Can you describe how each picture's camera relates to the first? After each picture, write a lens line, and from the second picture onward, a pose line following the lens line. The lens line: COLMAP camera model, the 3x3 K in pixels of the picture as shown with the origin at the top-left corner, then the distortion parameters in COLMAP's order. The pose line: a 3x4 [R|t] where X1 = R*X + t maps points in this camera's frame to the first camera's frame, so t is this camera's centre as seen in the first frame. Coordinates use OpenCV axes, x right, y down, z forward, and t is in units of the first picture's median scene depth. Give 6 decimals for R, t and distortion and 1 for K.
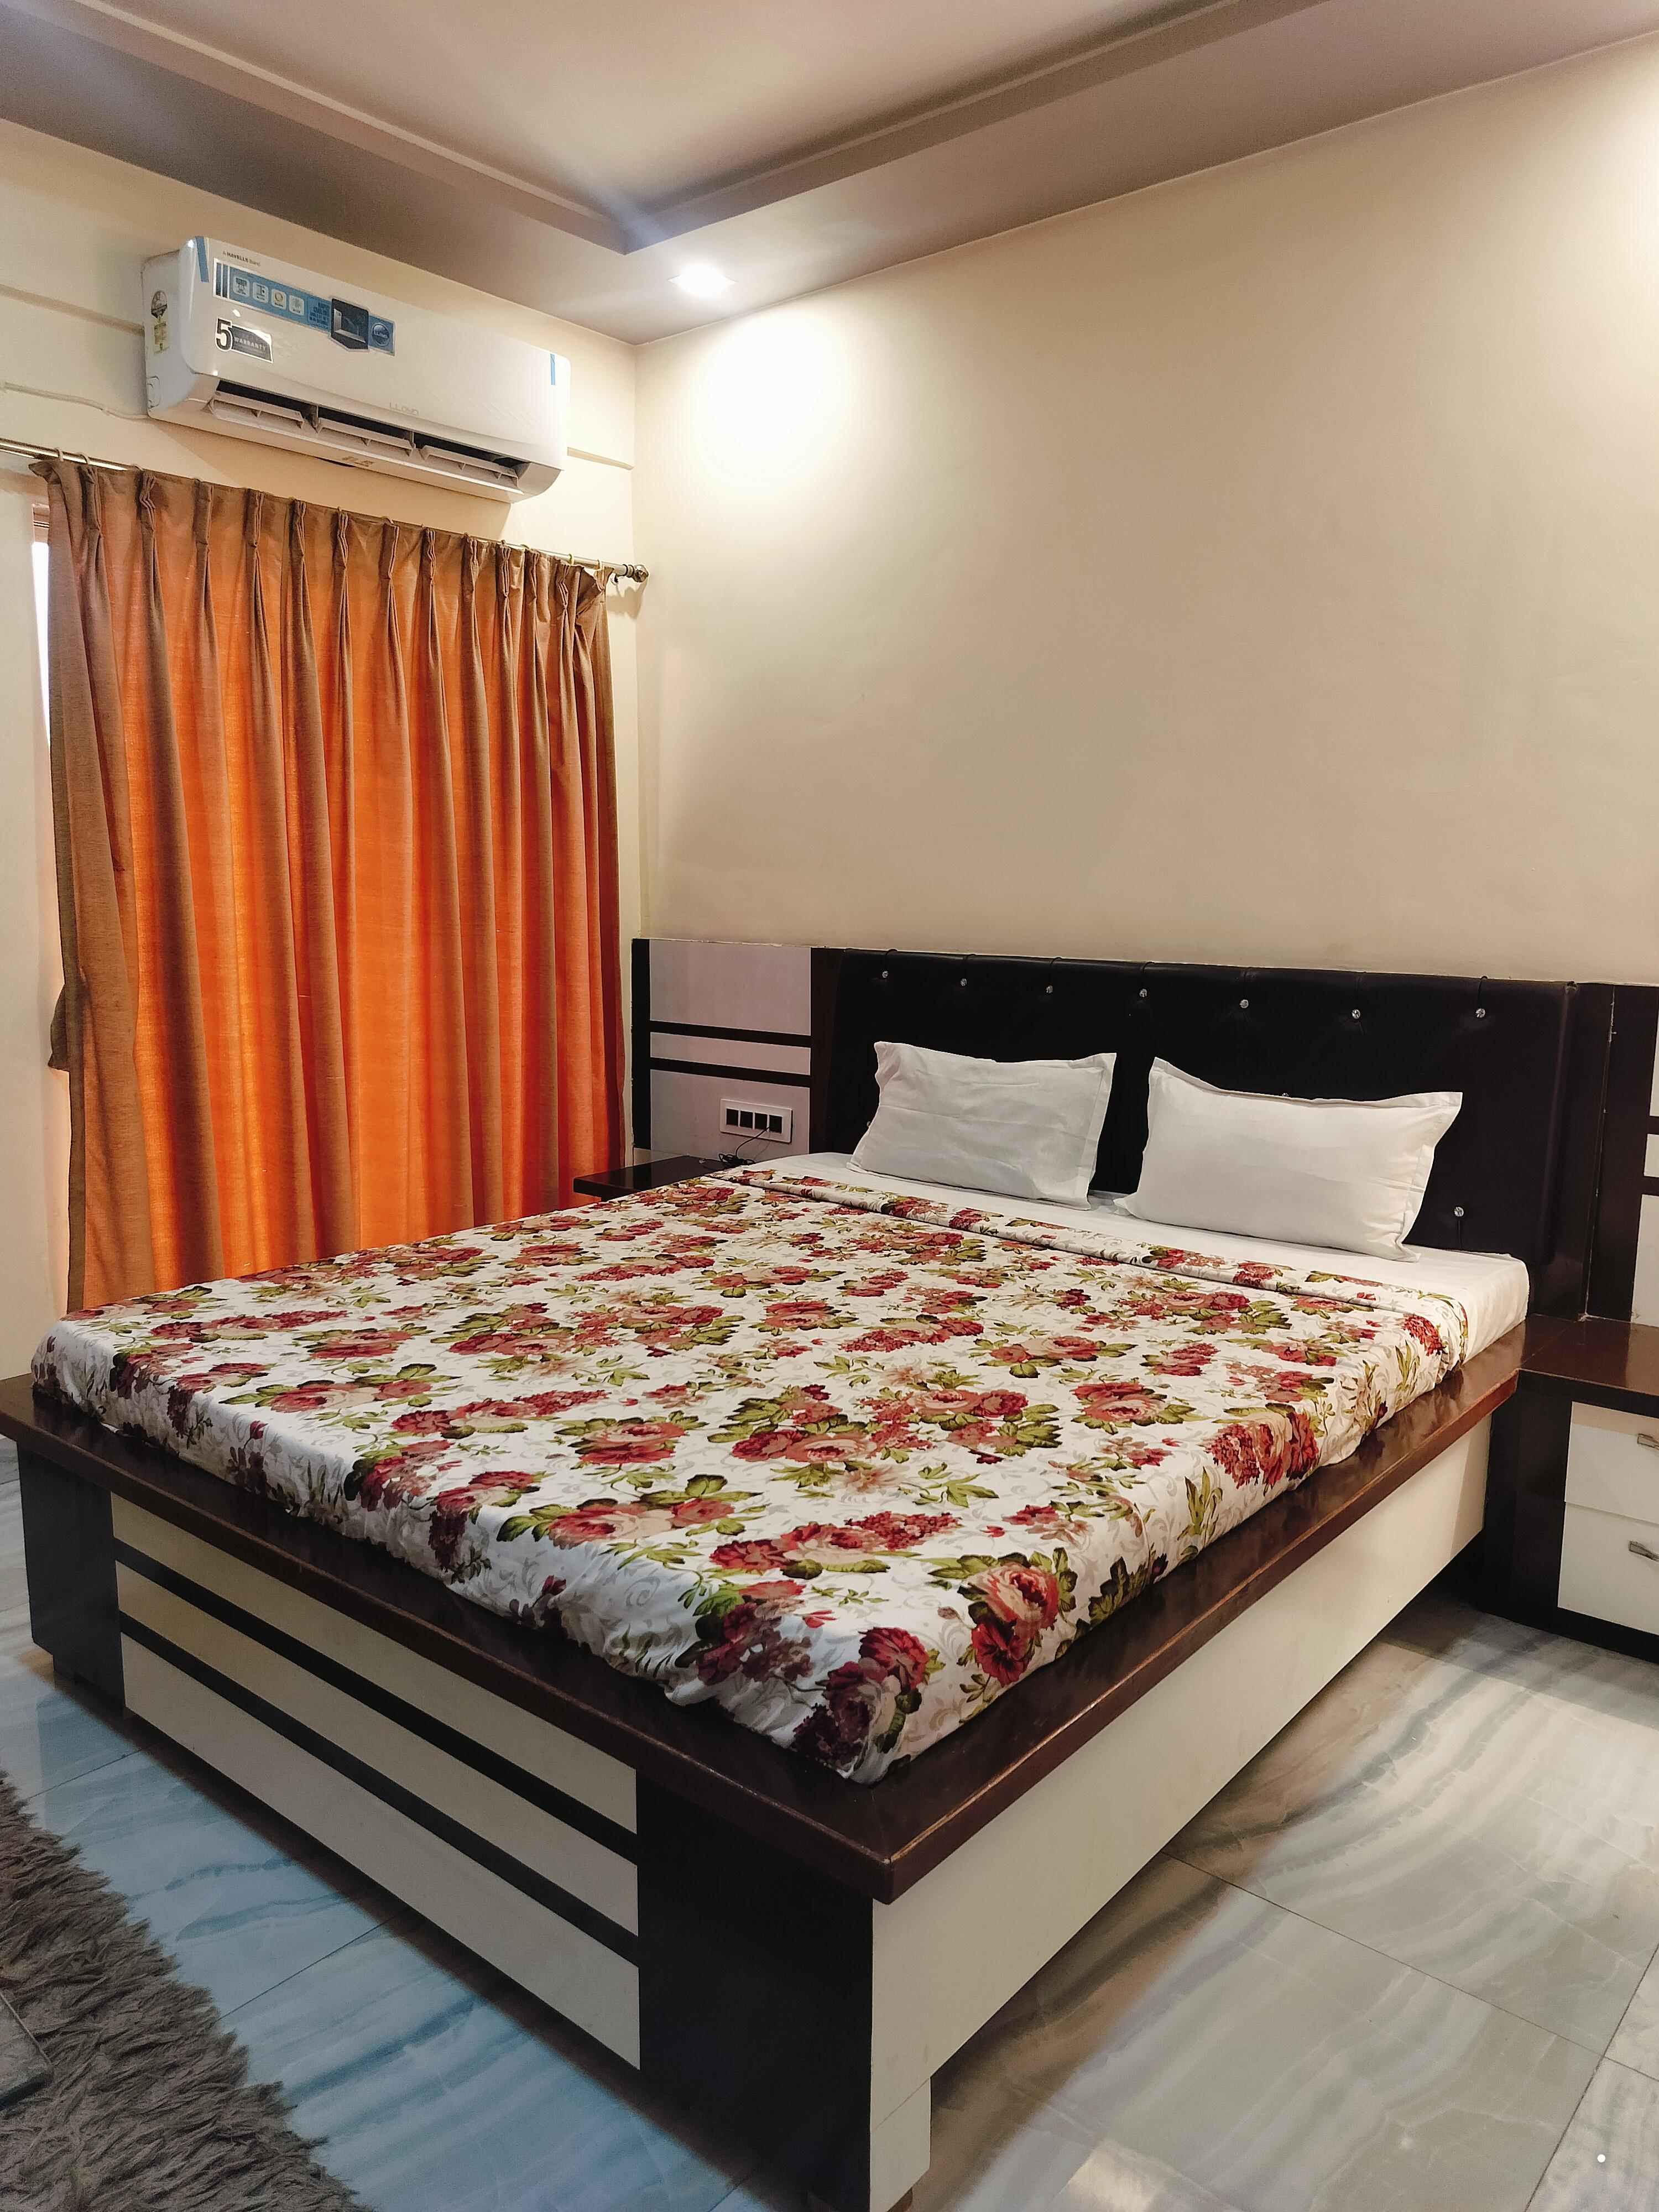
lens RADIAL K [[1552.2, 0, 829.5], [0, 1552.2, 1106.0], [0, 0, 1]] dist [0.092292, -0.130778]
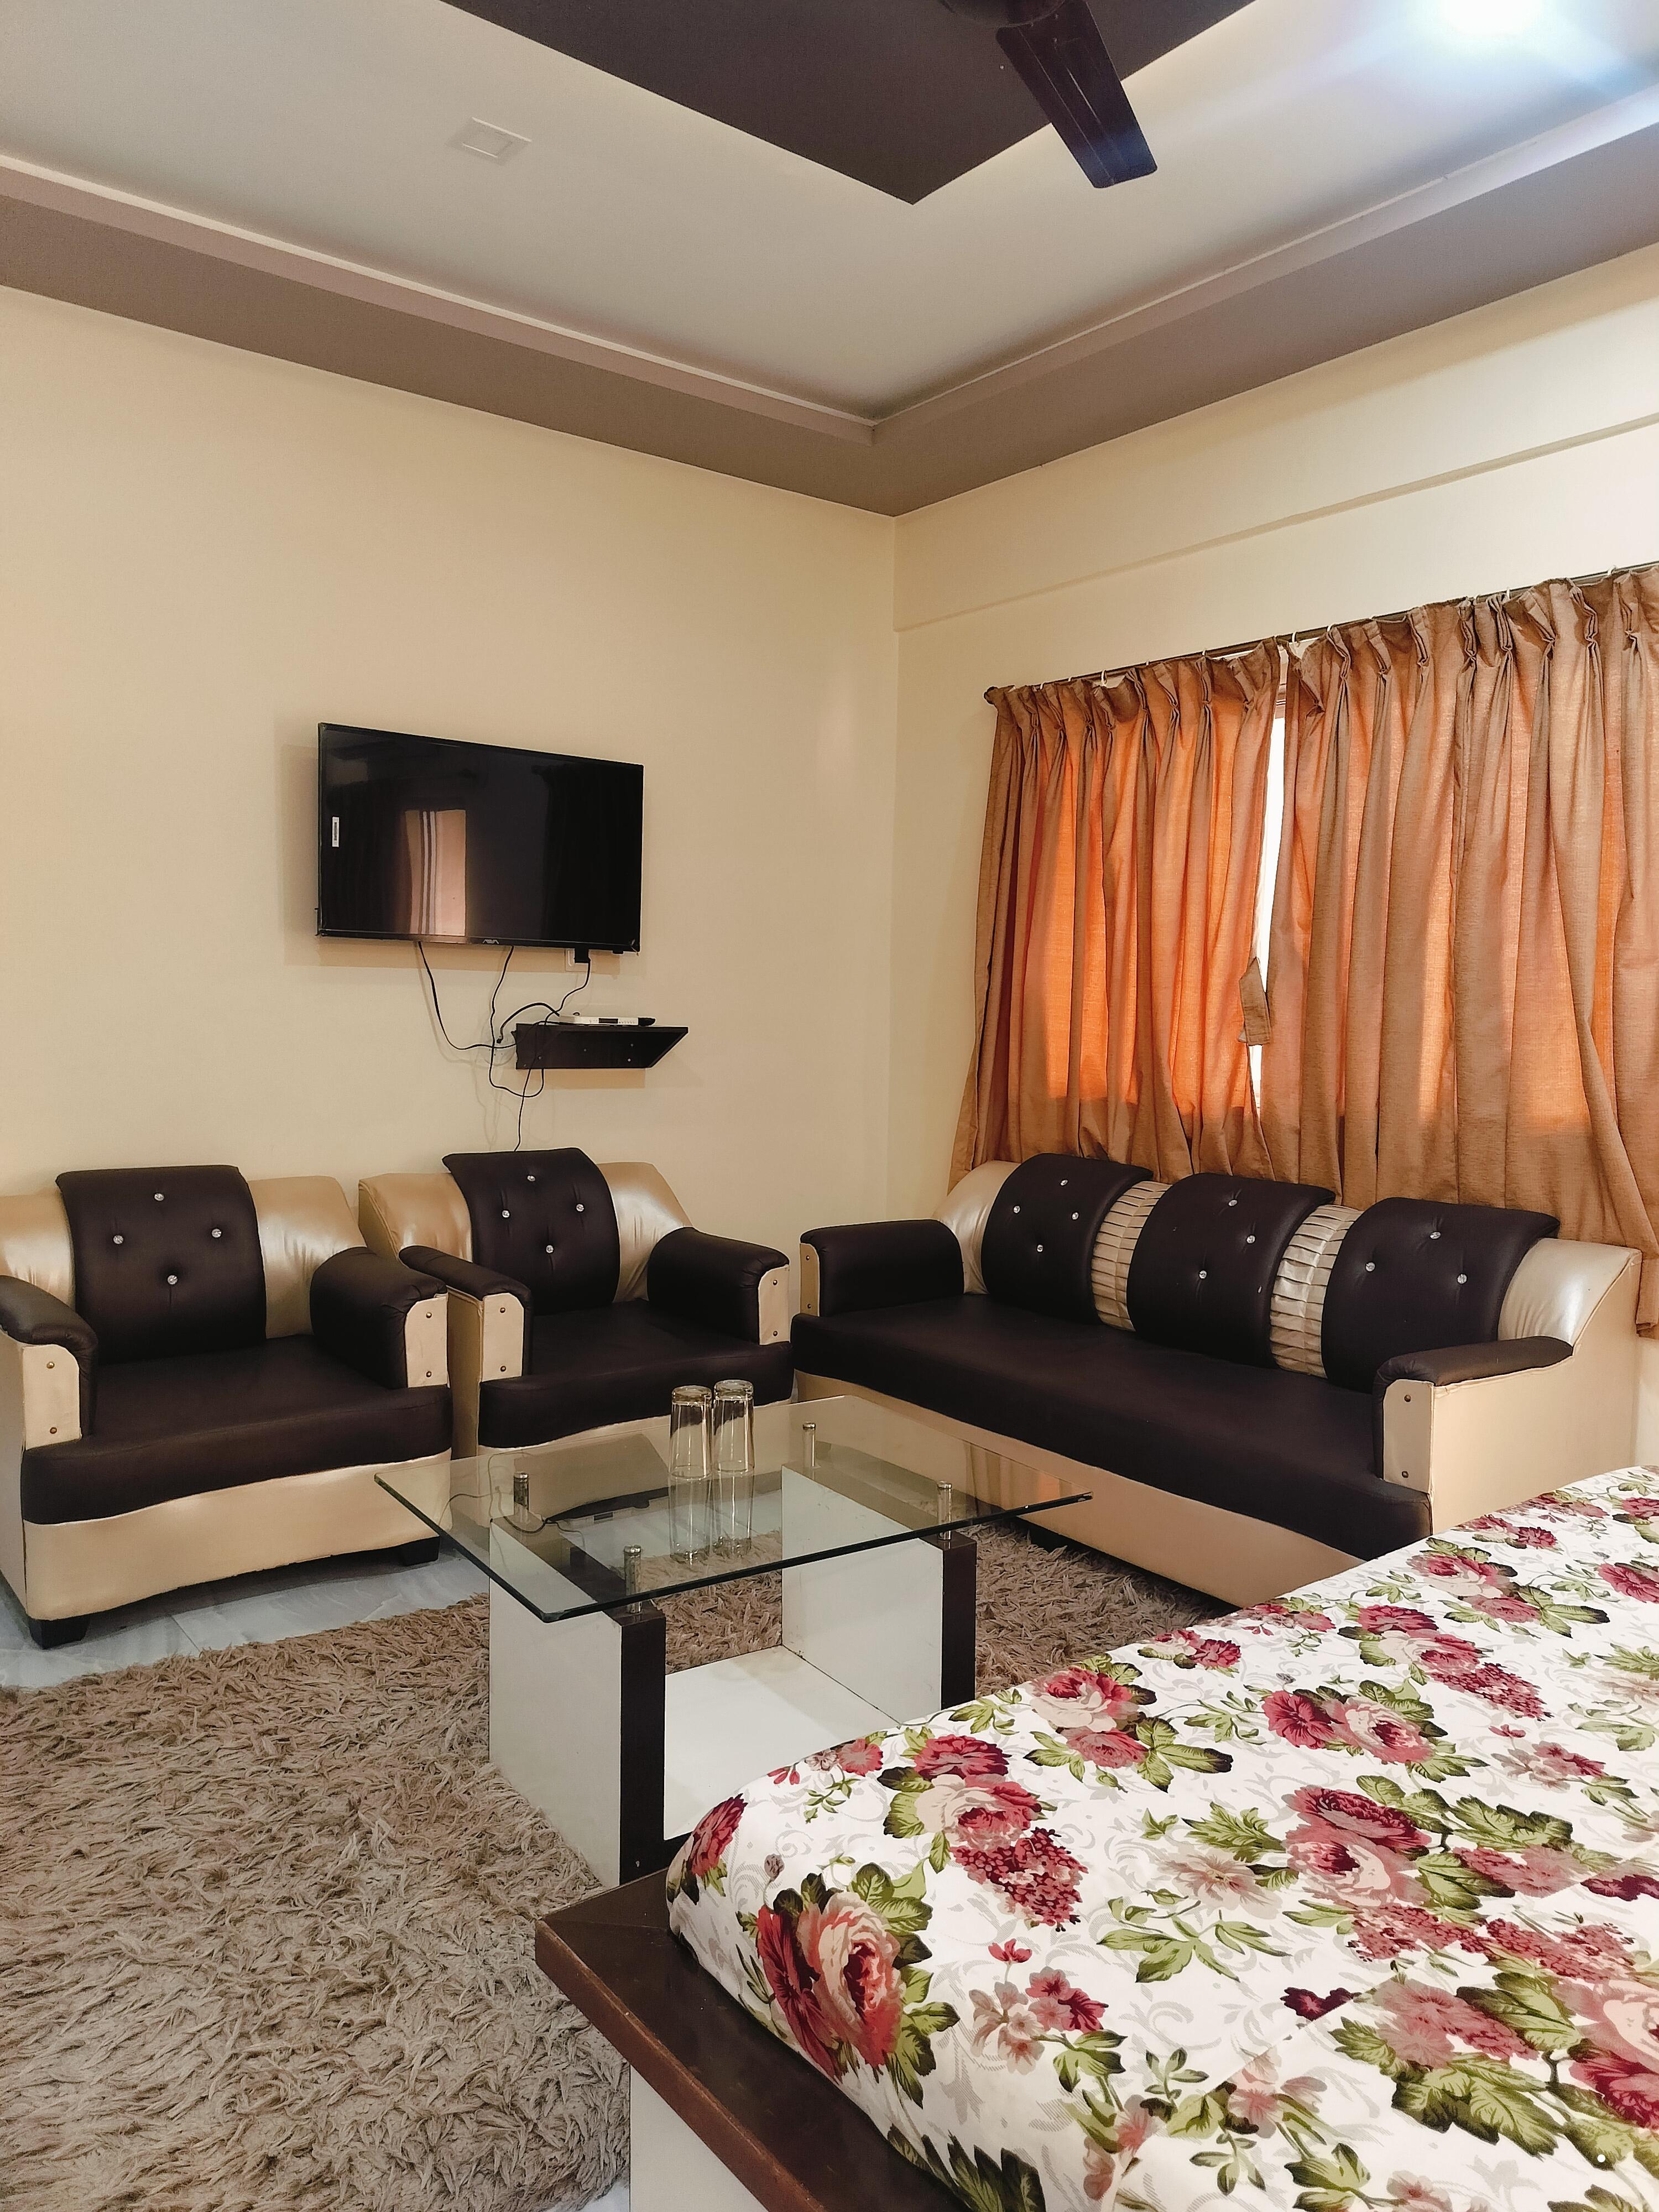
lens RADIAL K [[1552.2, 0, 829.5], [0, 1552.2, 1106.0], [0, 0, 1]] dist [0.092292, -0.130778]
pose [[-0.216481, 0.060679, -0.974399, 0.473362], [-0.166102, 0.981226, 0.098007, -0.076805], [0.962053, 0.183066, -0.202338, 0.647817]]
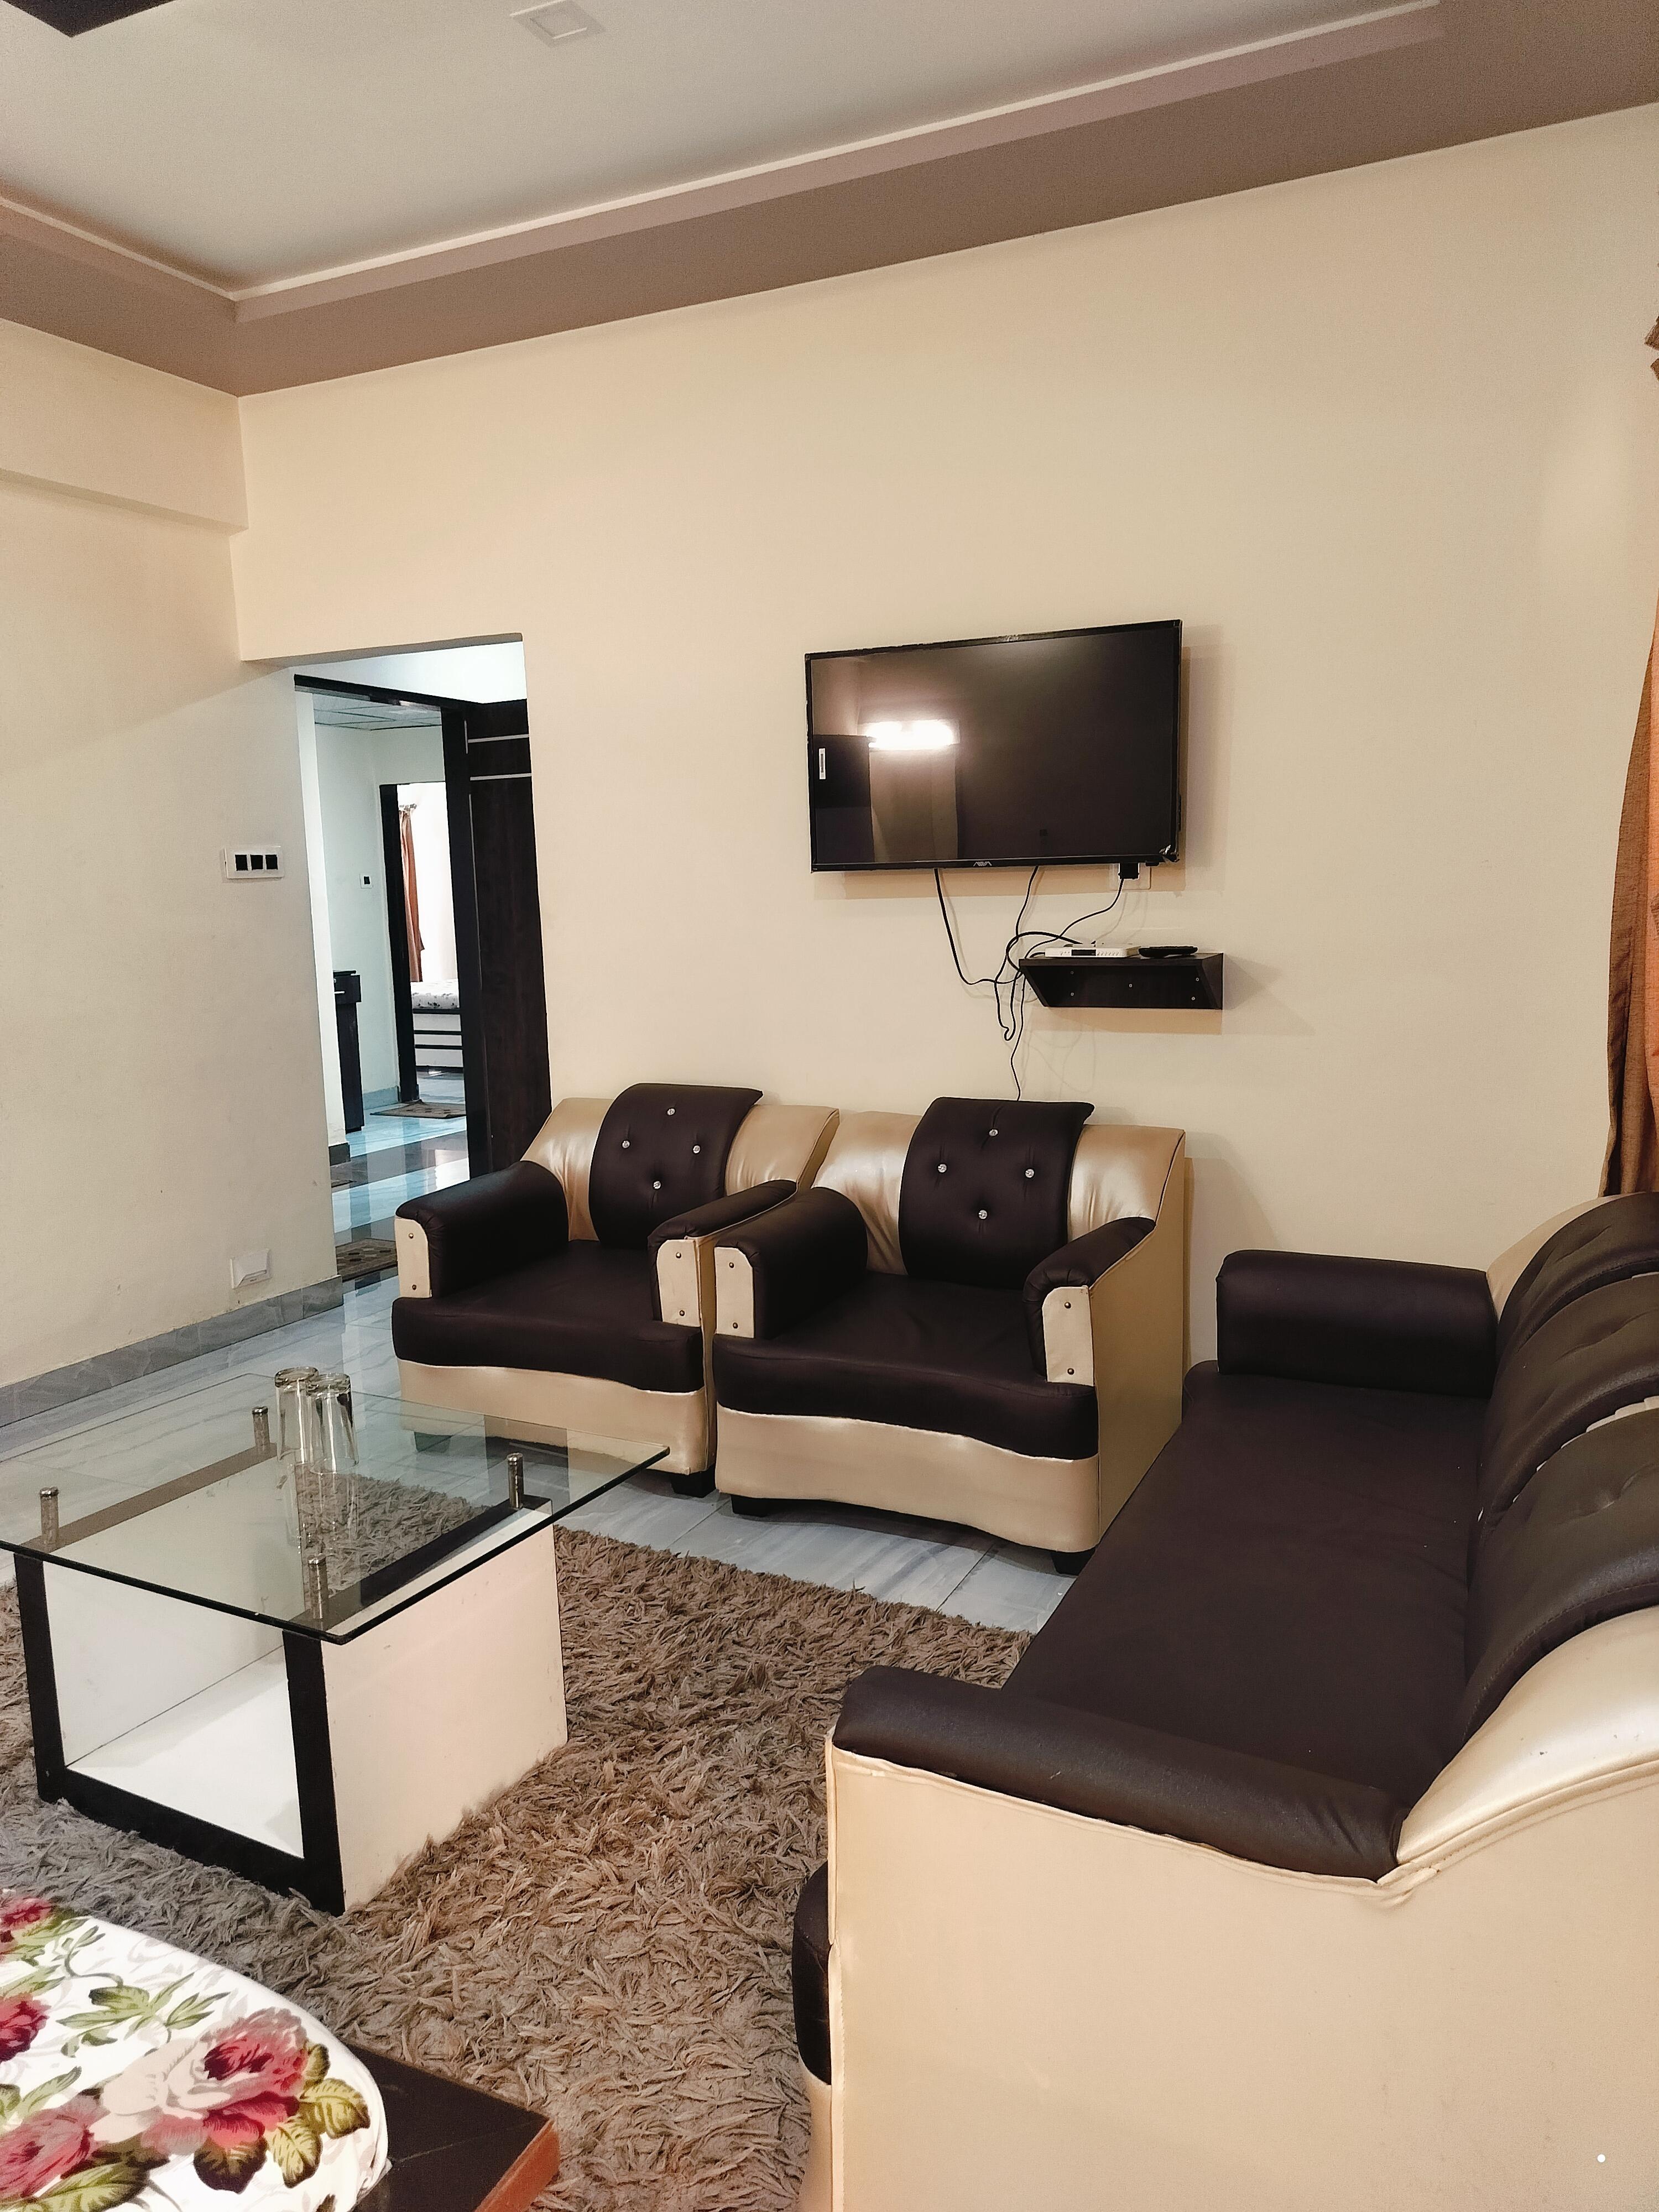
lens RADIAL K [[1559.2, 0, 921.7], [0, 1559.2, 1106.8], [0, 0, 1]] dist [0.093348, -0.130142]
pose [[-0.965788, 0.055068, -0.253419, -0.541300], [-0.018781, 0.959777, 0.280135, -0.207370], [0.258652, 0.275310, -0.925907, 1.298699]]
